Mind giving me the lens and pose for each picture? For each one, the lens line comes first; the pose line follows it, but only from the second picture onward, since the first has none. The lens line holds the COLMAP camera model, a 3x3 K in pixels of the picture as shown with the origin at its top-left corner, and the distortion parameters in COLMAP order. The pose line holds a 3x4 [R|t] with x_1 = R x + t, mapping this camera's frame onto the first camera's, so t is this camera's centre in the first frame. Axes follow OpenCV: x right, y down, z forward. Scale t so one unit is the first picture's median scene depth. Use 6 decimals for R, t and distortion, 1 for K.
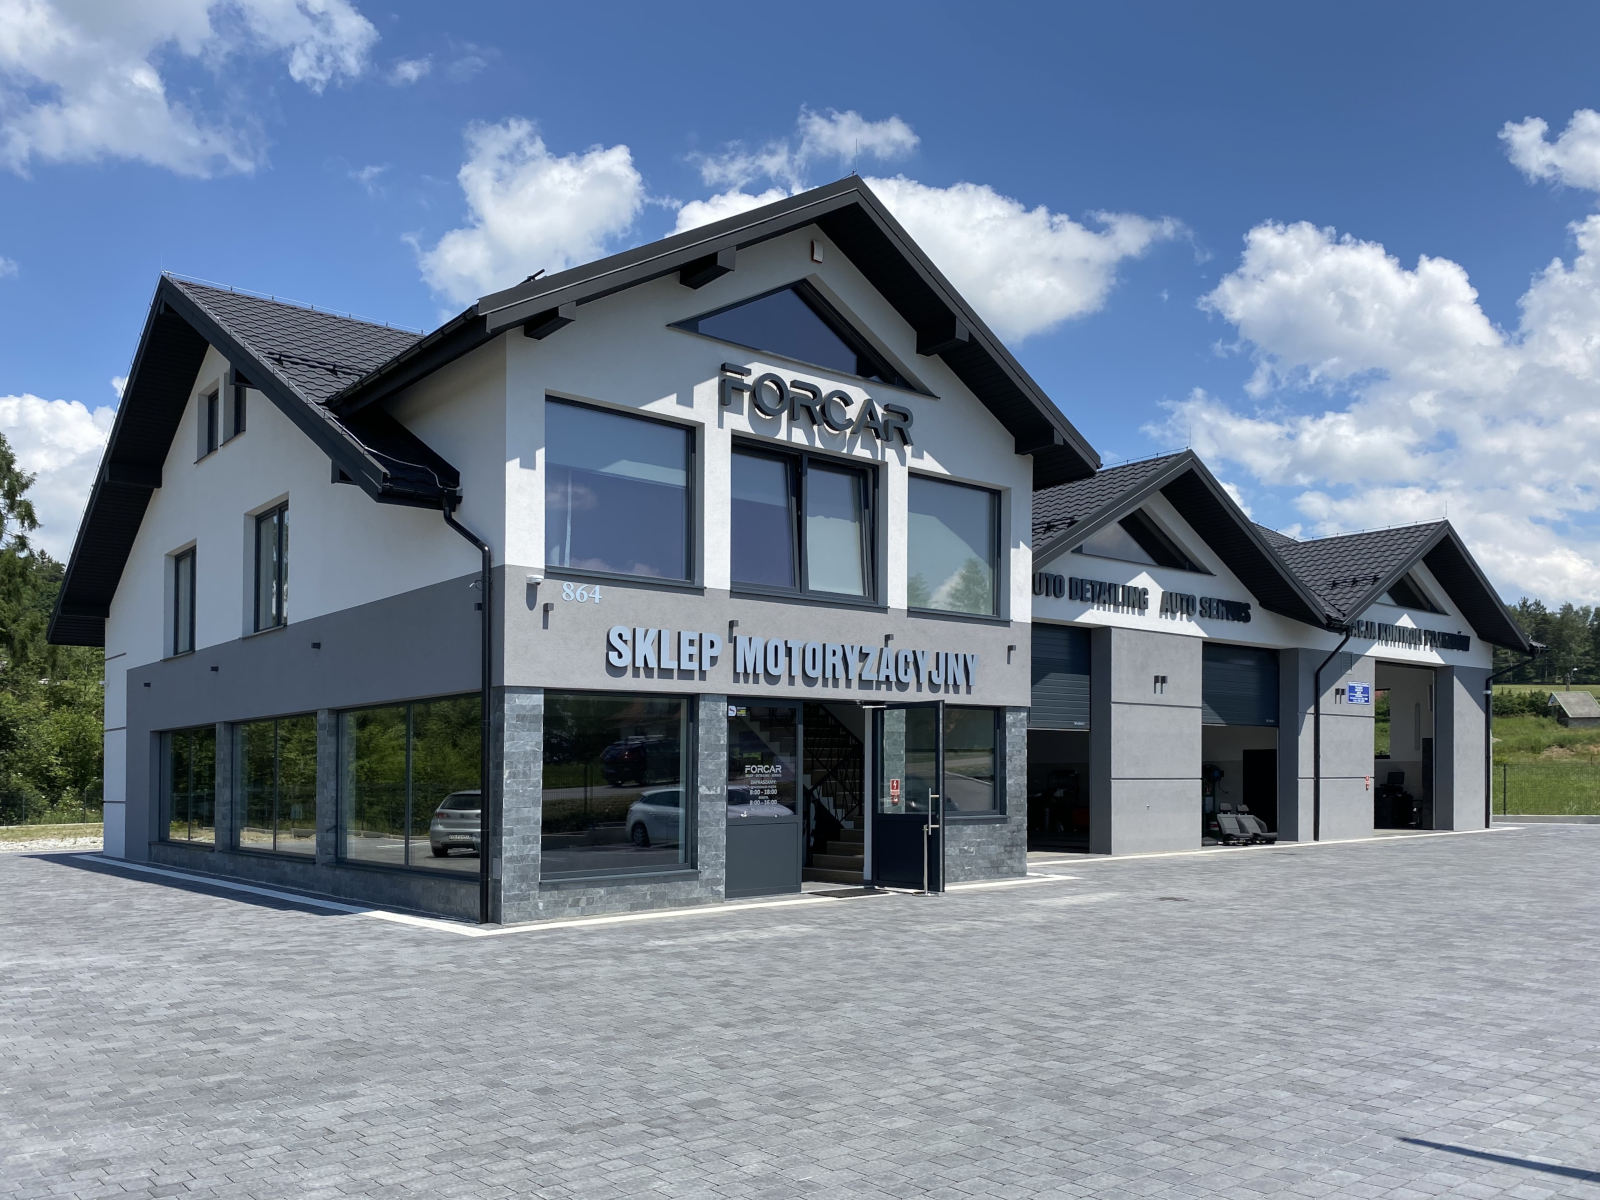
lens RADIAL K [[1321.5, 0, 802.9], [0, 1321.5, 565.9], [0, 0, 1]] dist [0.061702, -0.001278]
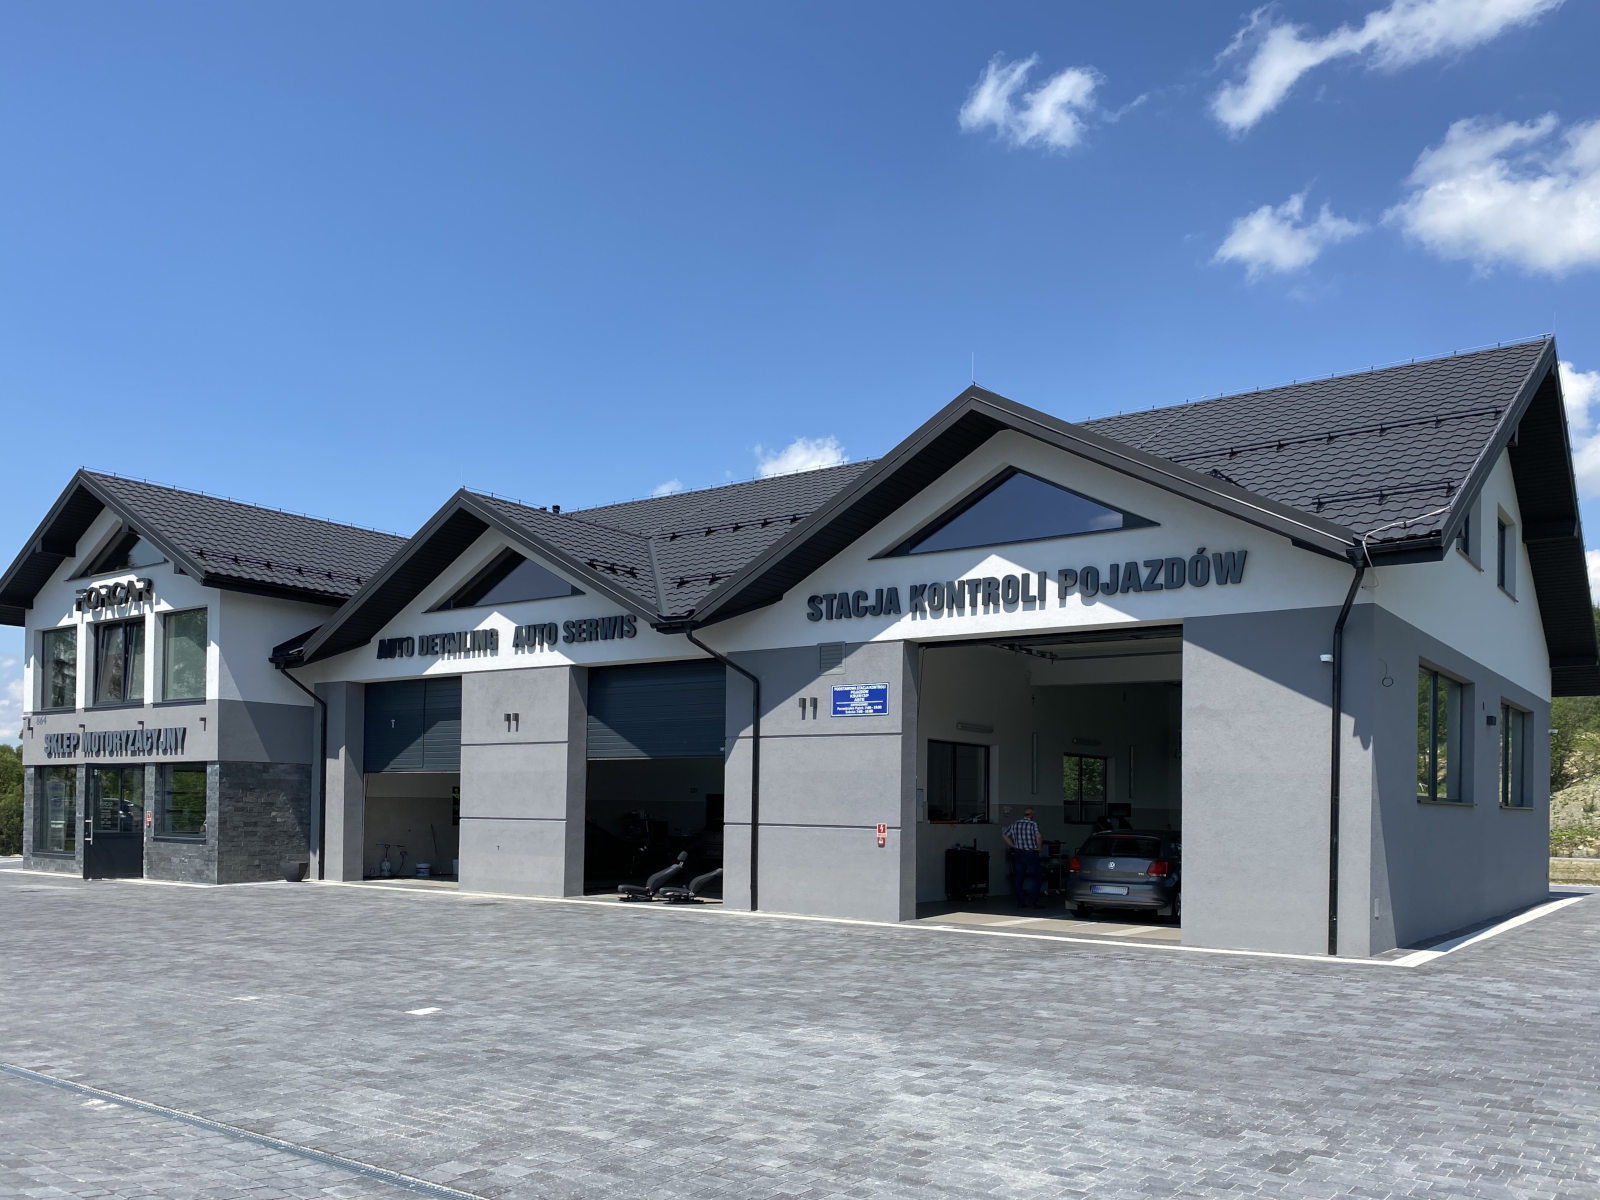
lens RADIAL K [[1263.5, 0, 800.0], [0, 1263.5, 600.0], [0, 0, 1]] dist [0.002978, -0.003313]
pose [[0.235049, -0.143576, -0.961321, 1.262292], [0.140994, 0.983606, -0.112430, 0.138757], [0.961703, -0.109114, 0.251439, 1.006769]]
